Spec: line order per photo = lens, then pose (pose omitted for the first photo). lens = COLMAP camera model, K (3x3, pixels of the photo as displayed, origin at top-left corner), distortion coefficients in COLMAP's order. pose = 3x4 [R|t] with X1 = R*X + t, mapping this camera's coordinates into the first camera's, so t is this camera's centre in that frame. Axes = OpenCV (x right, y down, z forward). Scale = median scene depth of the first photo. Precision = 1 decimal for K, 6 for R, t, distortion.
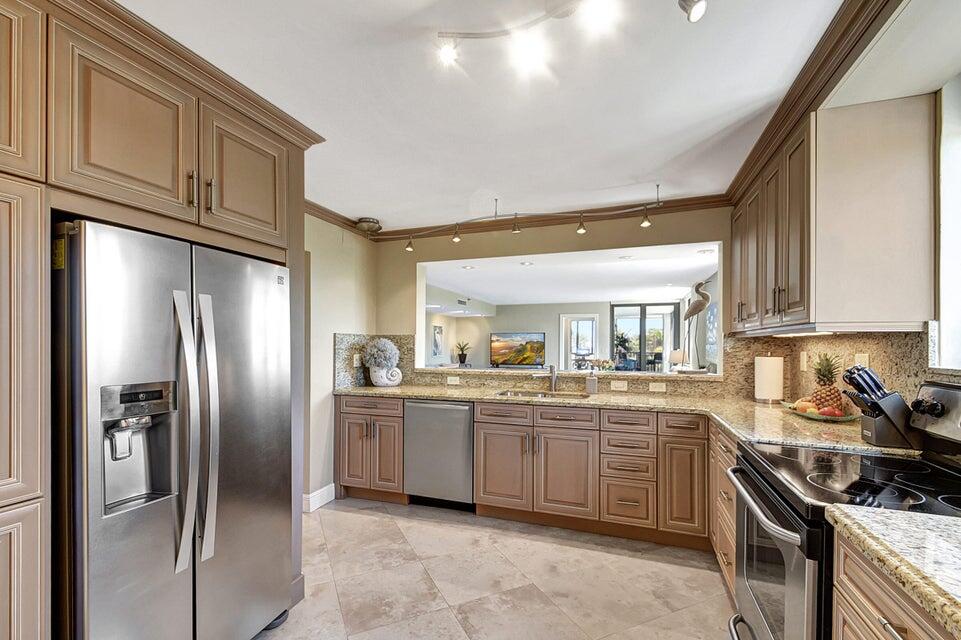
lens RADIAL K [[421.4, 0, 474.3], [0, 421.4, 347.2], [0, 0, 1]] dist [0.021430, -0.010146]
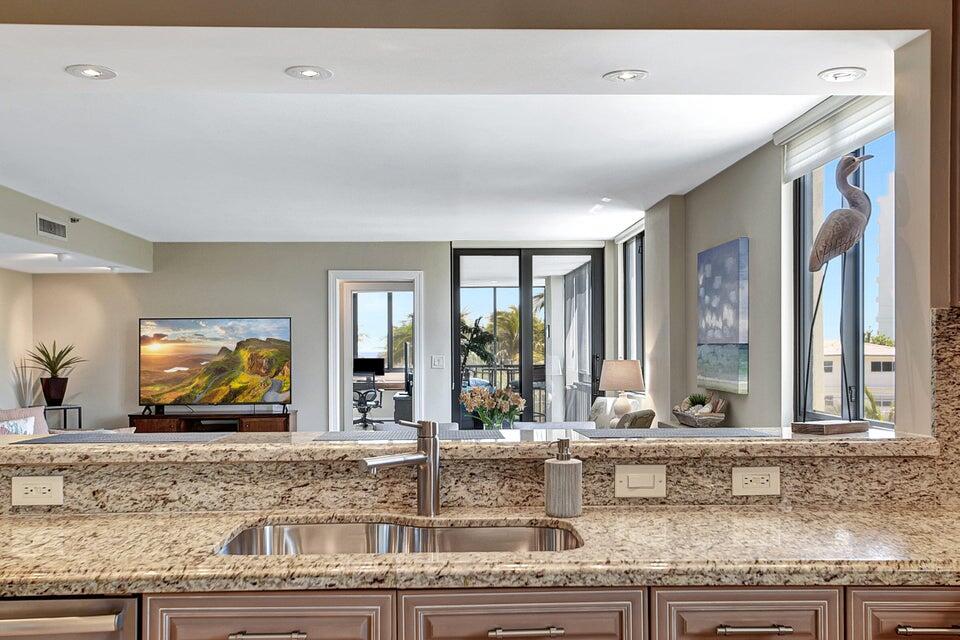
lens RADIAL K [[974.4, 0, 469.0], [0, 974.4, 352.0], [0, 0, 1]] dist [0.030663, 0.000000]
pose [[0.929033, -0.009814, 0.369868, -0.029511], [0.010937, 0.999940, -0.000941, -0.002680], [-0.369836, 0.004919, 0.929084, 0.397738]]
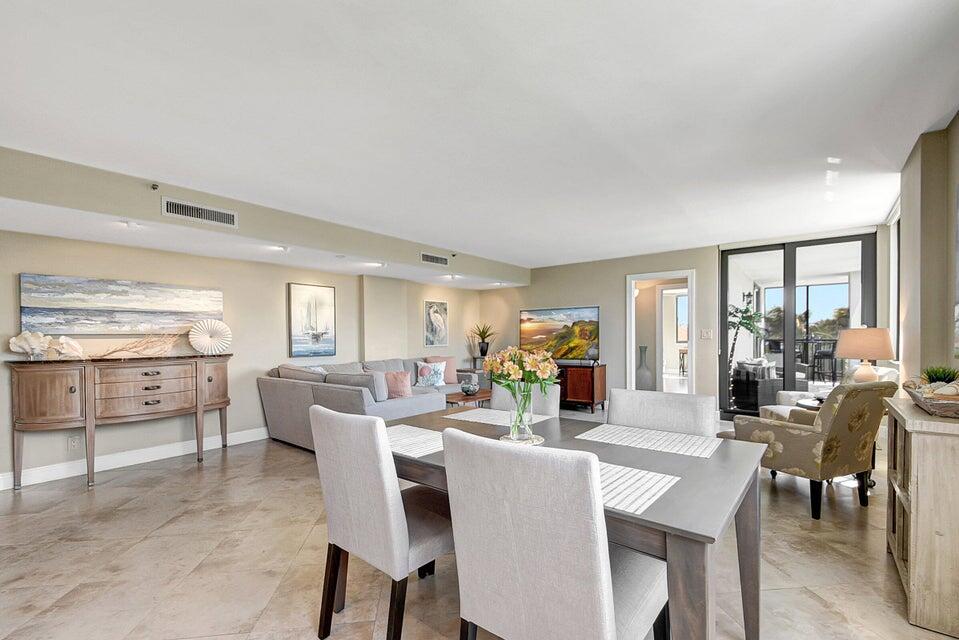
lens RADIAL K [[420.5, 0, 477.0], [0, 420.5, 342.4], [0, 0, 1]] dist [0.021430, -0.010146]
pose [[0.946707, -0.006453, -0.322031, 0.636116], [0.011263, 0.999851, 0.013078, 0.024132], [0.321899, -0.016008, 0.946639, 1.190824]]
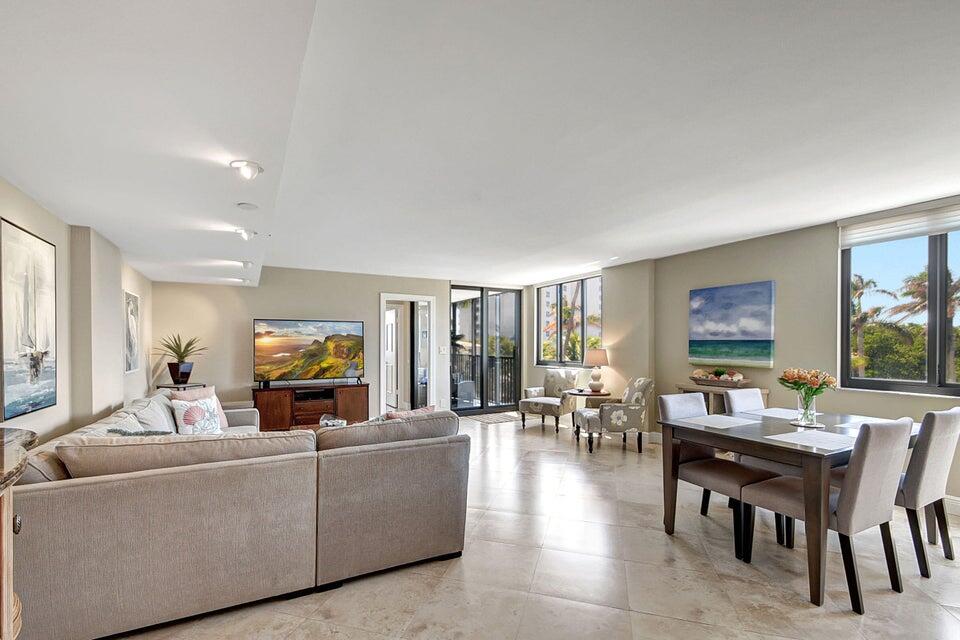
lens RADIAL K [[421.0, 0, 473.2], [0, 421.0, 342.4], [0, 0, 1]] dist [0.021430, -0.010146]
pose [[0.667205, -0.002592, 0.744870, -0.546060], [0.005587, 0.999983, -0.001524, -0.011235], [-0.744853, 0.005179, 0.667208, 1.613846]]
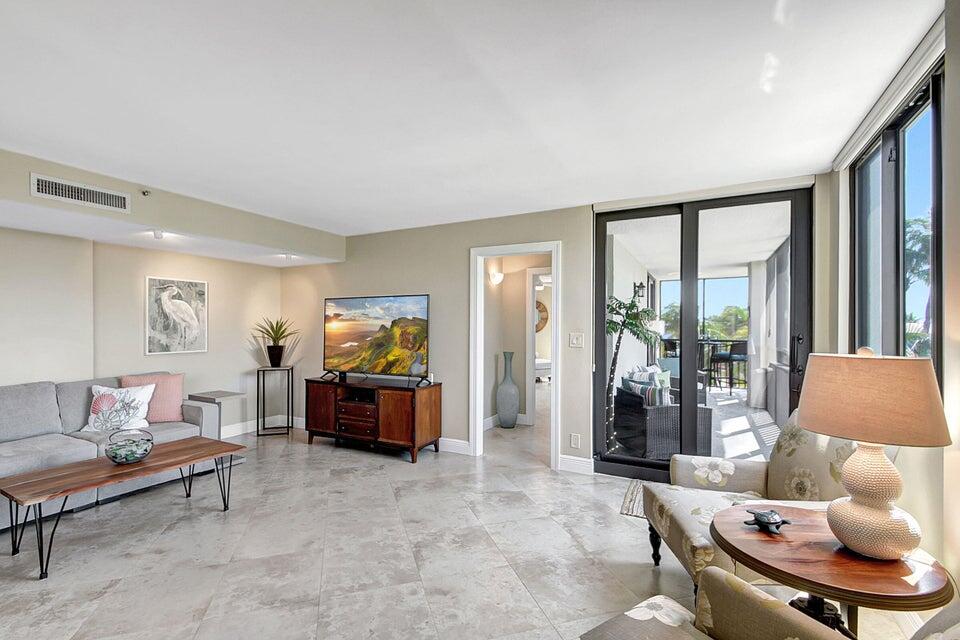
lens RADIAL K [[421.0, 0, 480.2], [0, 421.0, 337.3], [0, 0, 1]] dist [0.021430, -0.010146]
pose [[0.990032, 0.000111, -0.140843, 0.883126], [0.002391, 0.999842, 0.017591, -0.008128], [0.140823, -0.017752, 0.989876, 2.008145]]
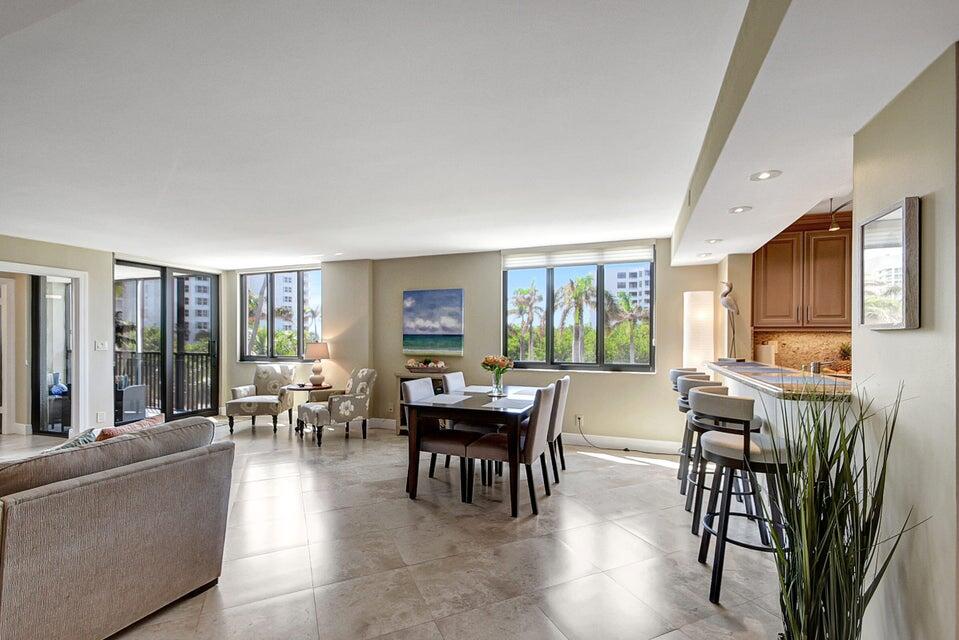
lens RADIAL K [[420.5, 0, 475.8], [0, 420.5, 341.2], [0, 0, 1]] dist [0.021430, -0.010146]
pose [[0.013584, -0.012776, 0.999826, -0.638793], [0.002019, 0.999917, 0.012750, -0.010265], [-0.999906, 0.001845, 0.013608, 1.726609]]
